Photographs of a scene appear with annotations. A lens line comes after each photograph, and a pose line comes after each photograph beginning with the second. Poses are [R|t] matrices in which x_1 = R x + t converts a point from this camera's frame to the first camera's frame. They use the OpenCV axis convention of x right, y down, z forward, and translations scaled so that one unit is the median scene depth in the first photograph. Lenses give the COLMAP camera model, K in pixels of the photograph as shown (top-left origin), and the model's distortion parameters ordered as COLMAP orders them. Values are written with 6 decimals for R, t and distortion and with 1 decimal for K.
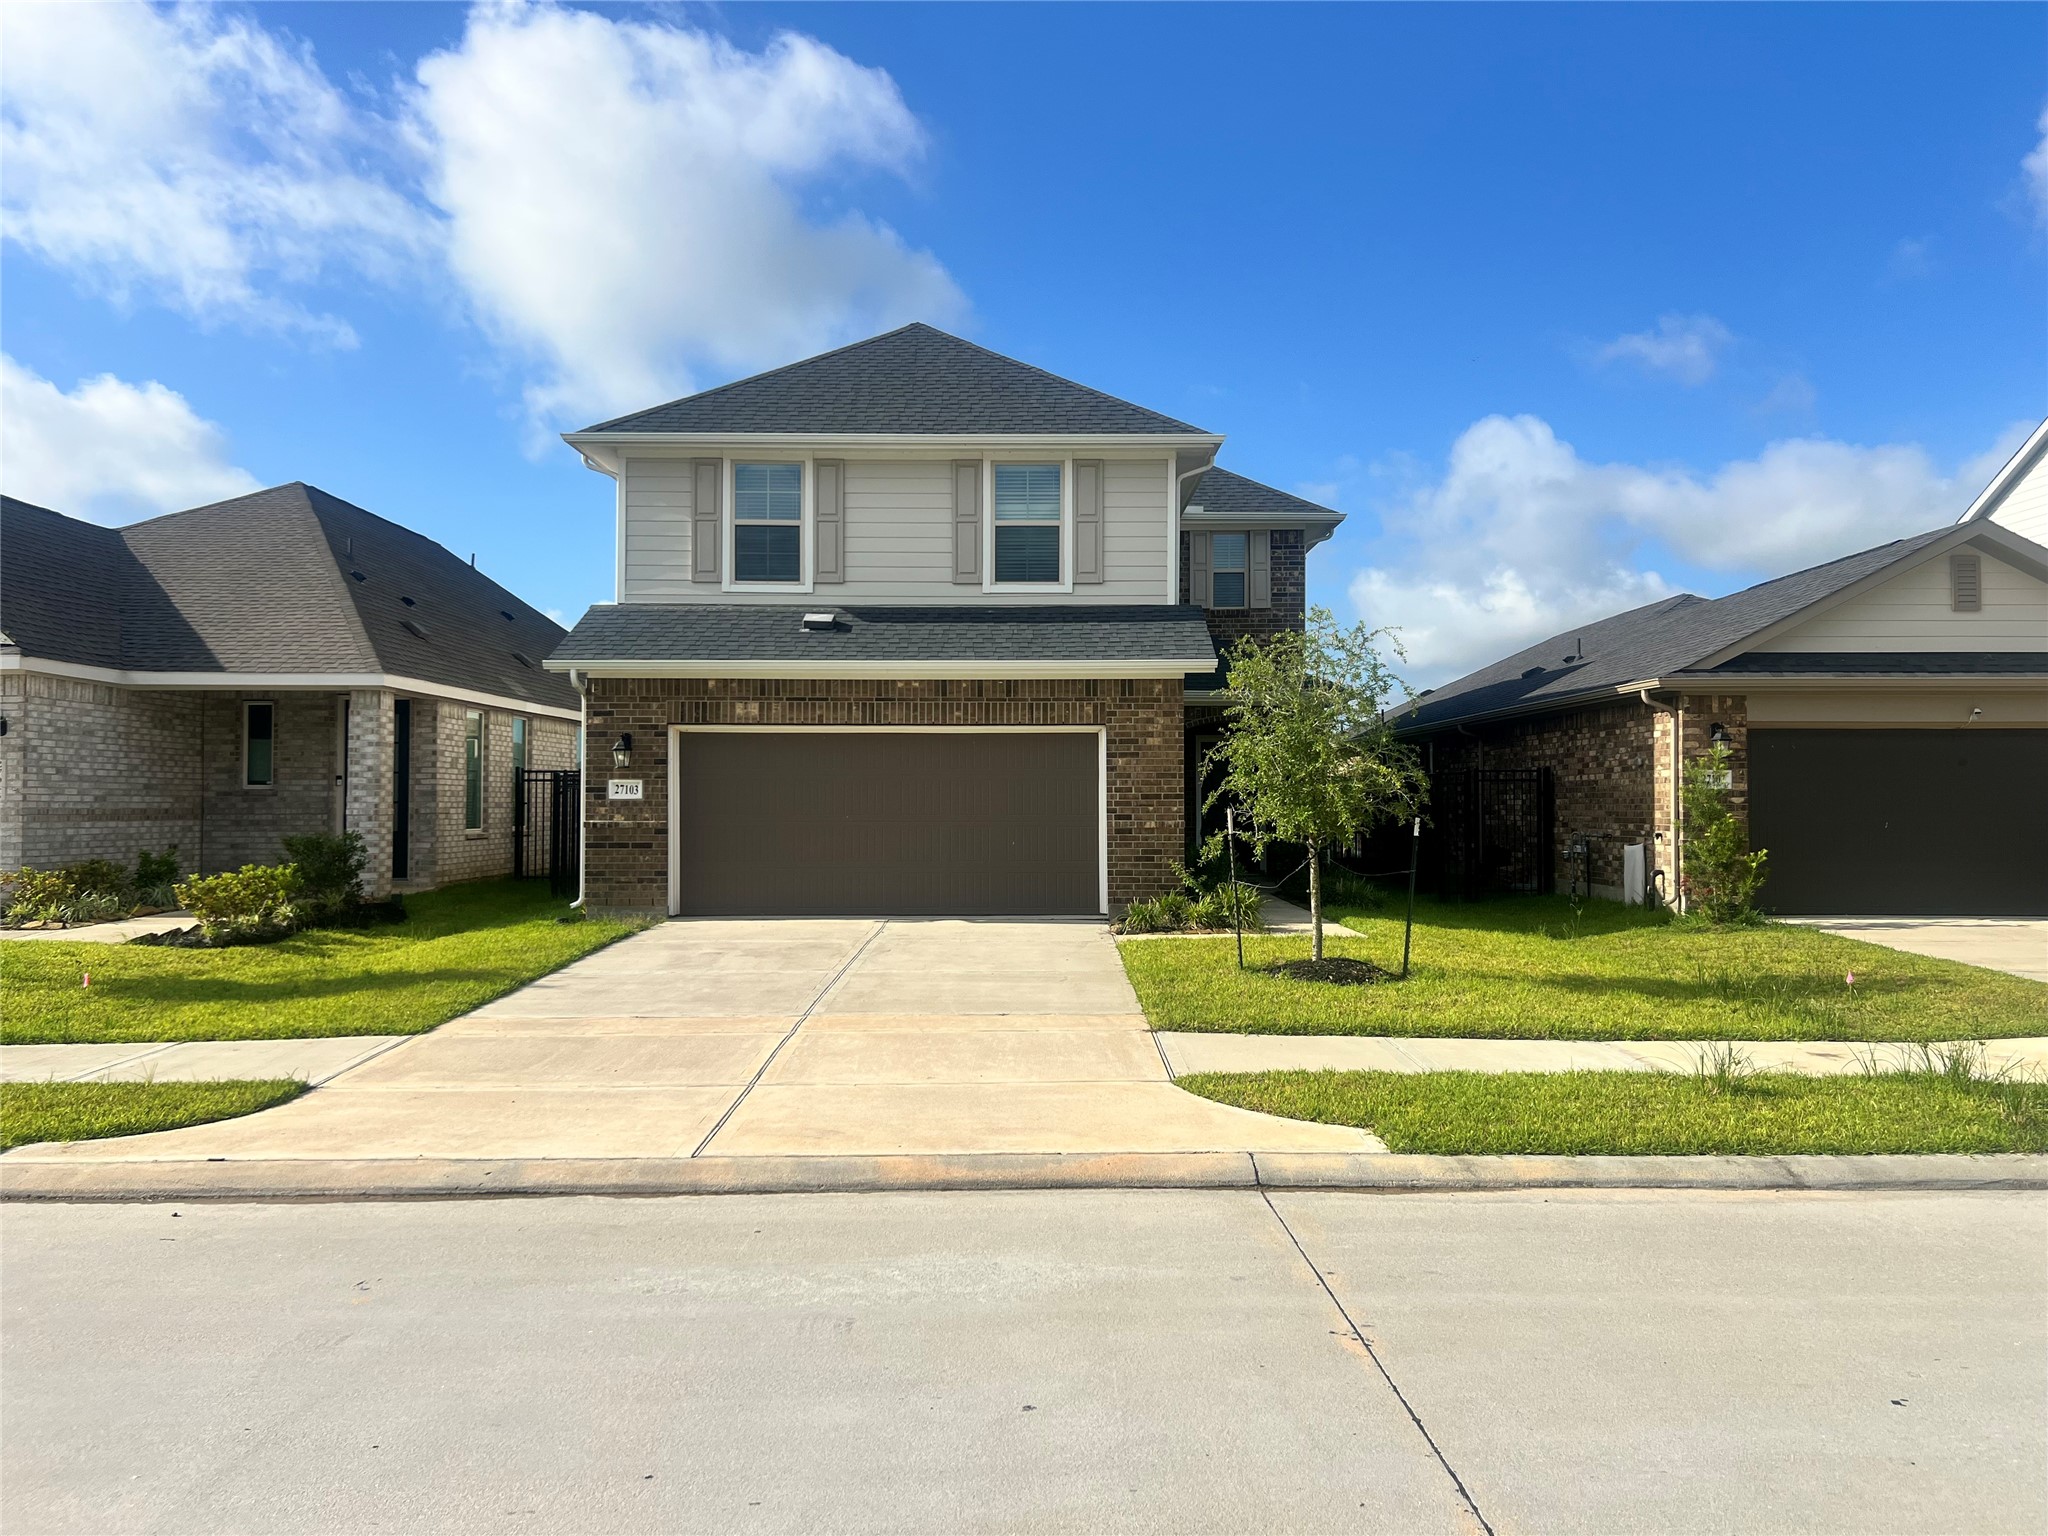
lens RADIAL K [[1535.4, 0, 1020.2], [0, 1535.4, 771.8], [0, 0, 1]] dist [0.020850, -0.007835]
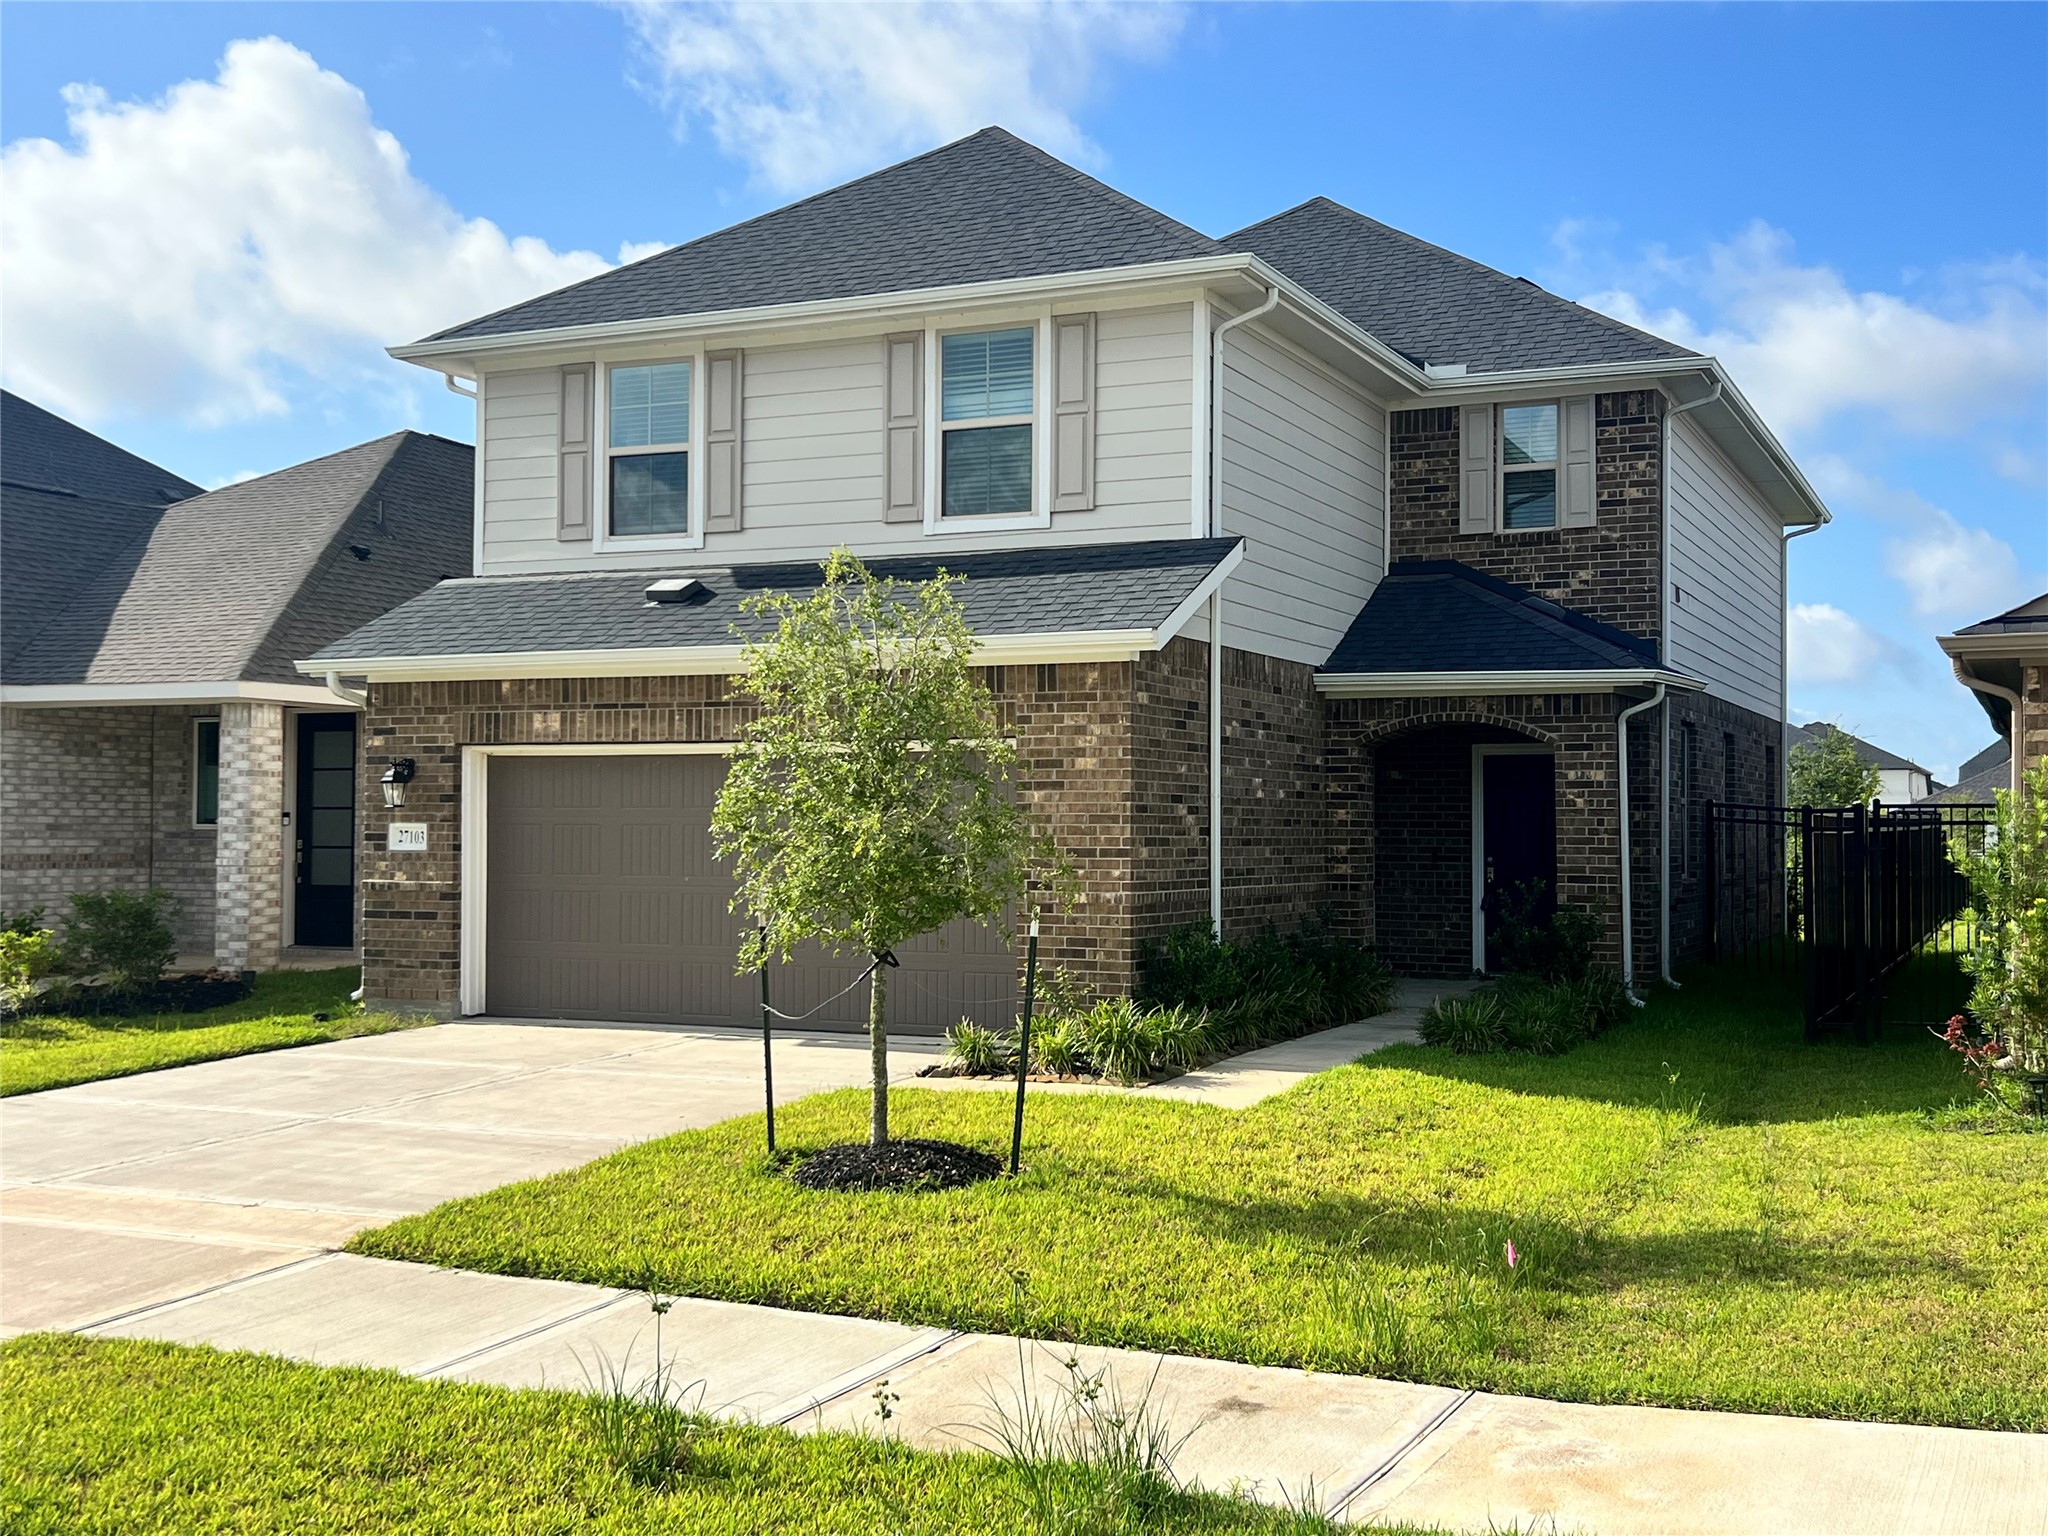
lens RADIAL K [[2218.3, 0, 1028.1], [0, 2218.3, 767.6], [0, 0, 1]] dist [0.026996, 0.000000]
pose [[0.906585, -0.007806, -0.421952, 0.410856], [0.005071, 0.999958, -0.007604, -0.010623], [0.421994, 0.004754, 0.906586, 0.167999]]
